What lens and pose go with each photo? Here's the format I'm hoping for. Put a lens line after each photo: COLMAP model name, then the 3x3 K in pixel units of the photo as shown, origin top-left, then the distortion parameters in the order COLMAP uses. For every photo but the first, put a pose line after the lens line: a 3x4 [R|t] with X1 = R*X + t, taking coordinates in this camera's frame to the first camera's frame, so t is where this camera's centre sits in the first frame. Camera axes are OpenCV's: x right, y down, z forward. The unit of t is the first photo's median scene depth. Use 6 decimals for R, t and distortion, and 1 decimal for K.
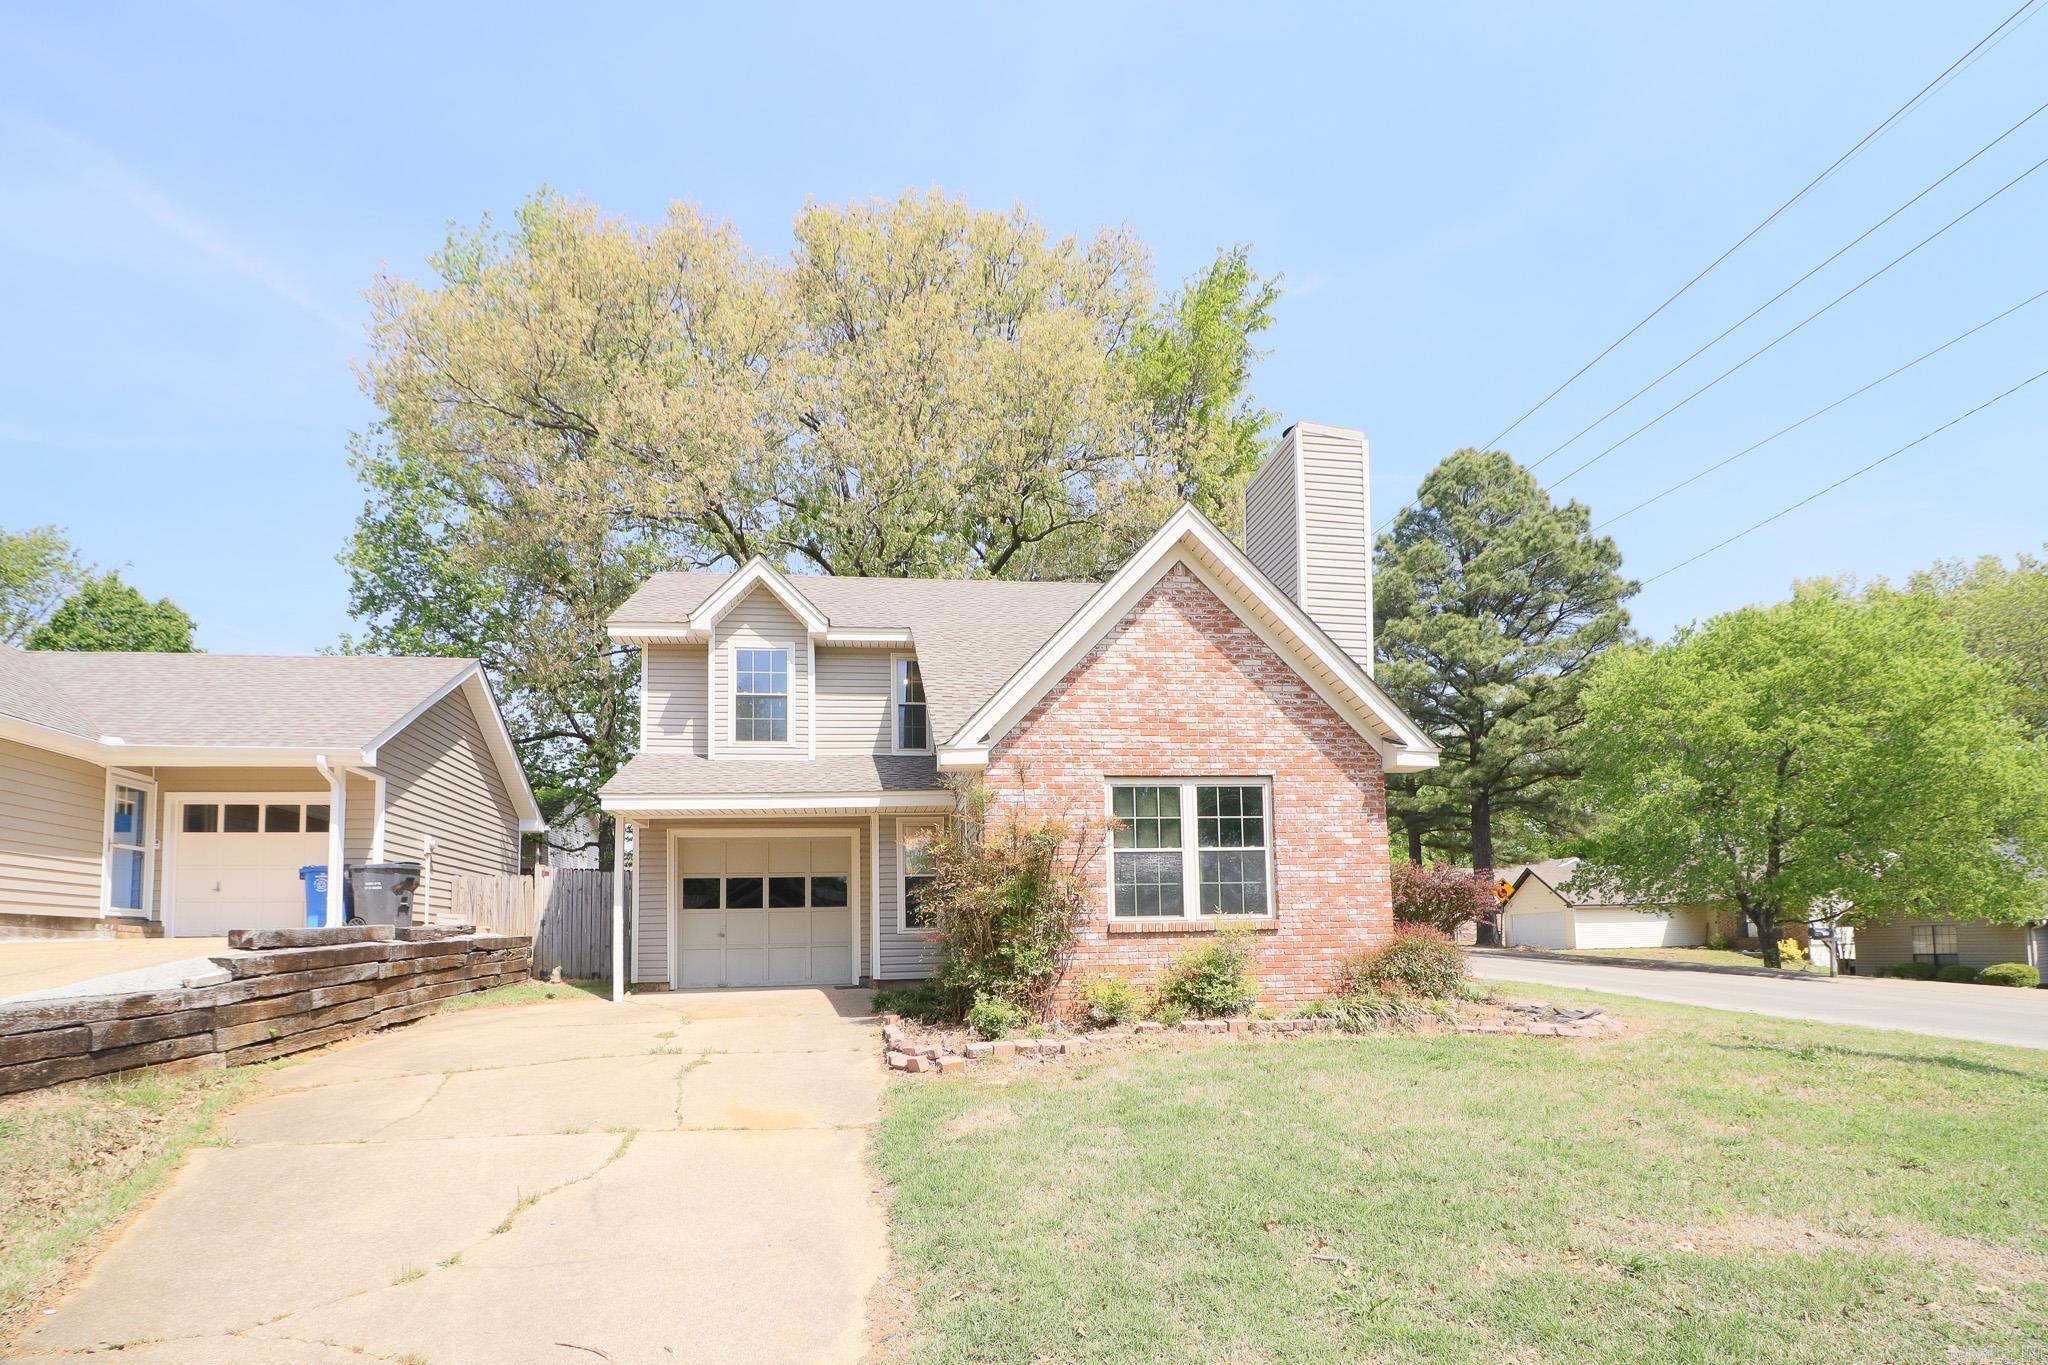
lens RADIAL K [[1005.1, 0, 1040.1], [0, 1005.1, 768.3], [0, 0, 1]] dist [-0.001616, -0.001103]
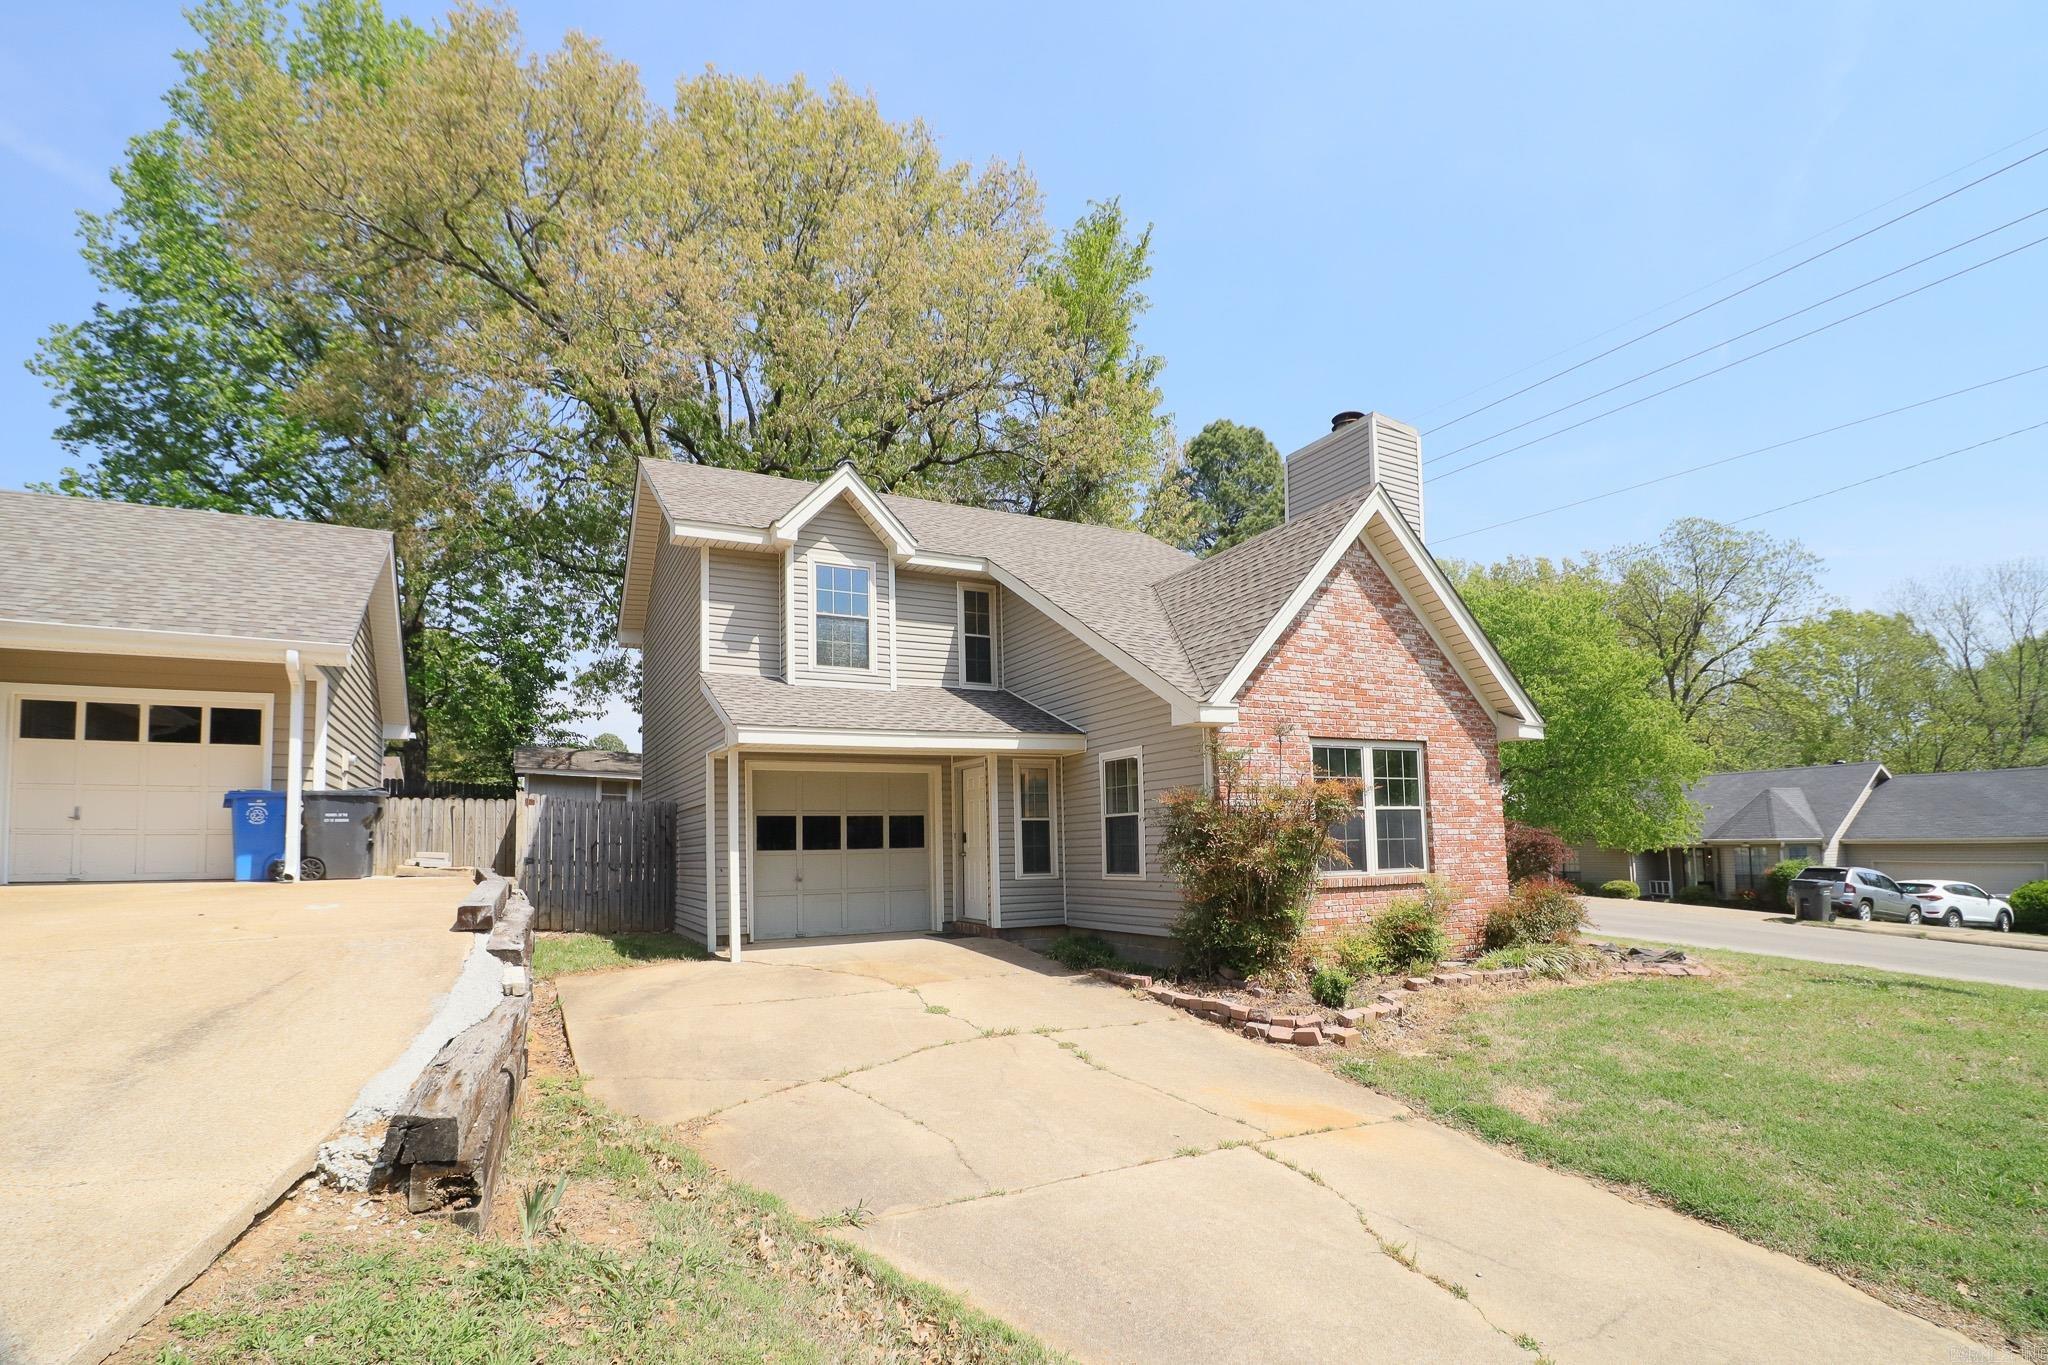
lens RADIAL K [[977.7, 0, 1010.8], [0, 977.7, 677.5], [0, 0, 1]] dist [0.009151, -0.011184]
pose [[0.944452, 0.061232, 0.322894, -0.541441], [-0.061988, 0.998045, -0.007953, -0.025495], [-0.322750, -0.012504, 0.946402, 0.132858]]
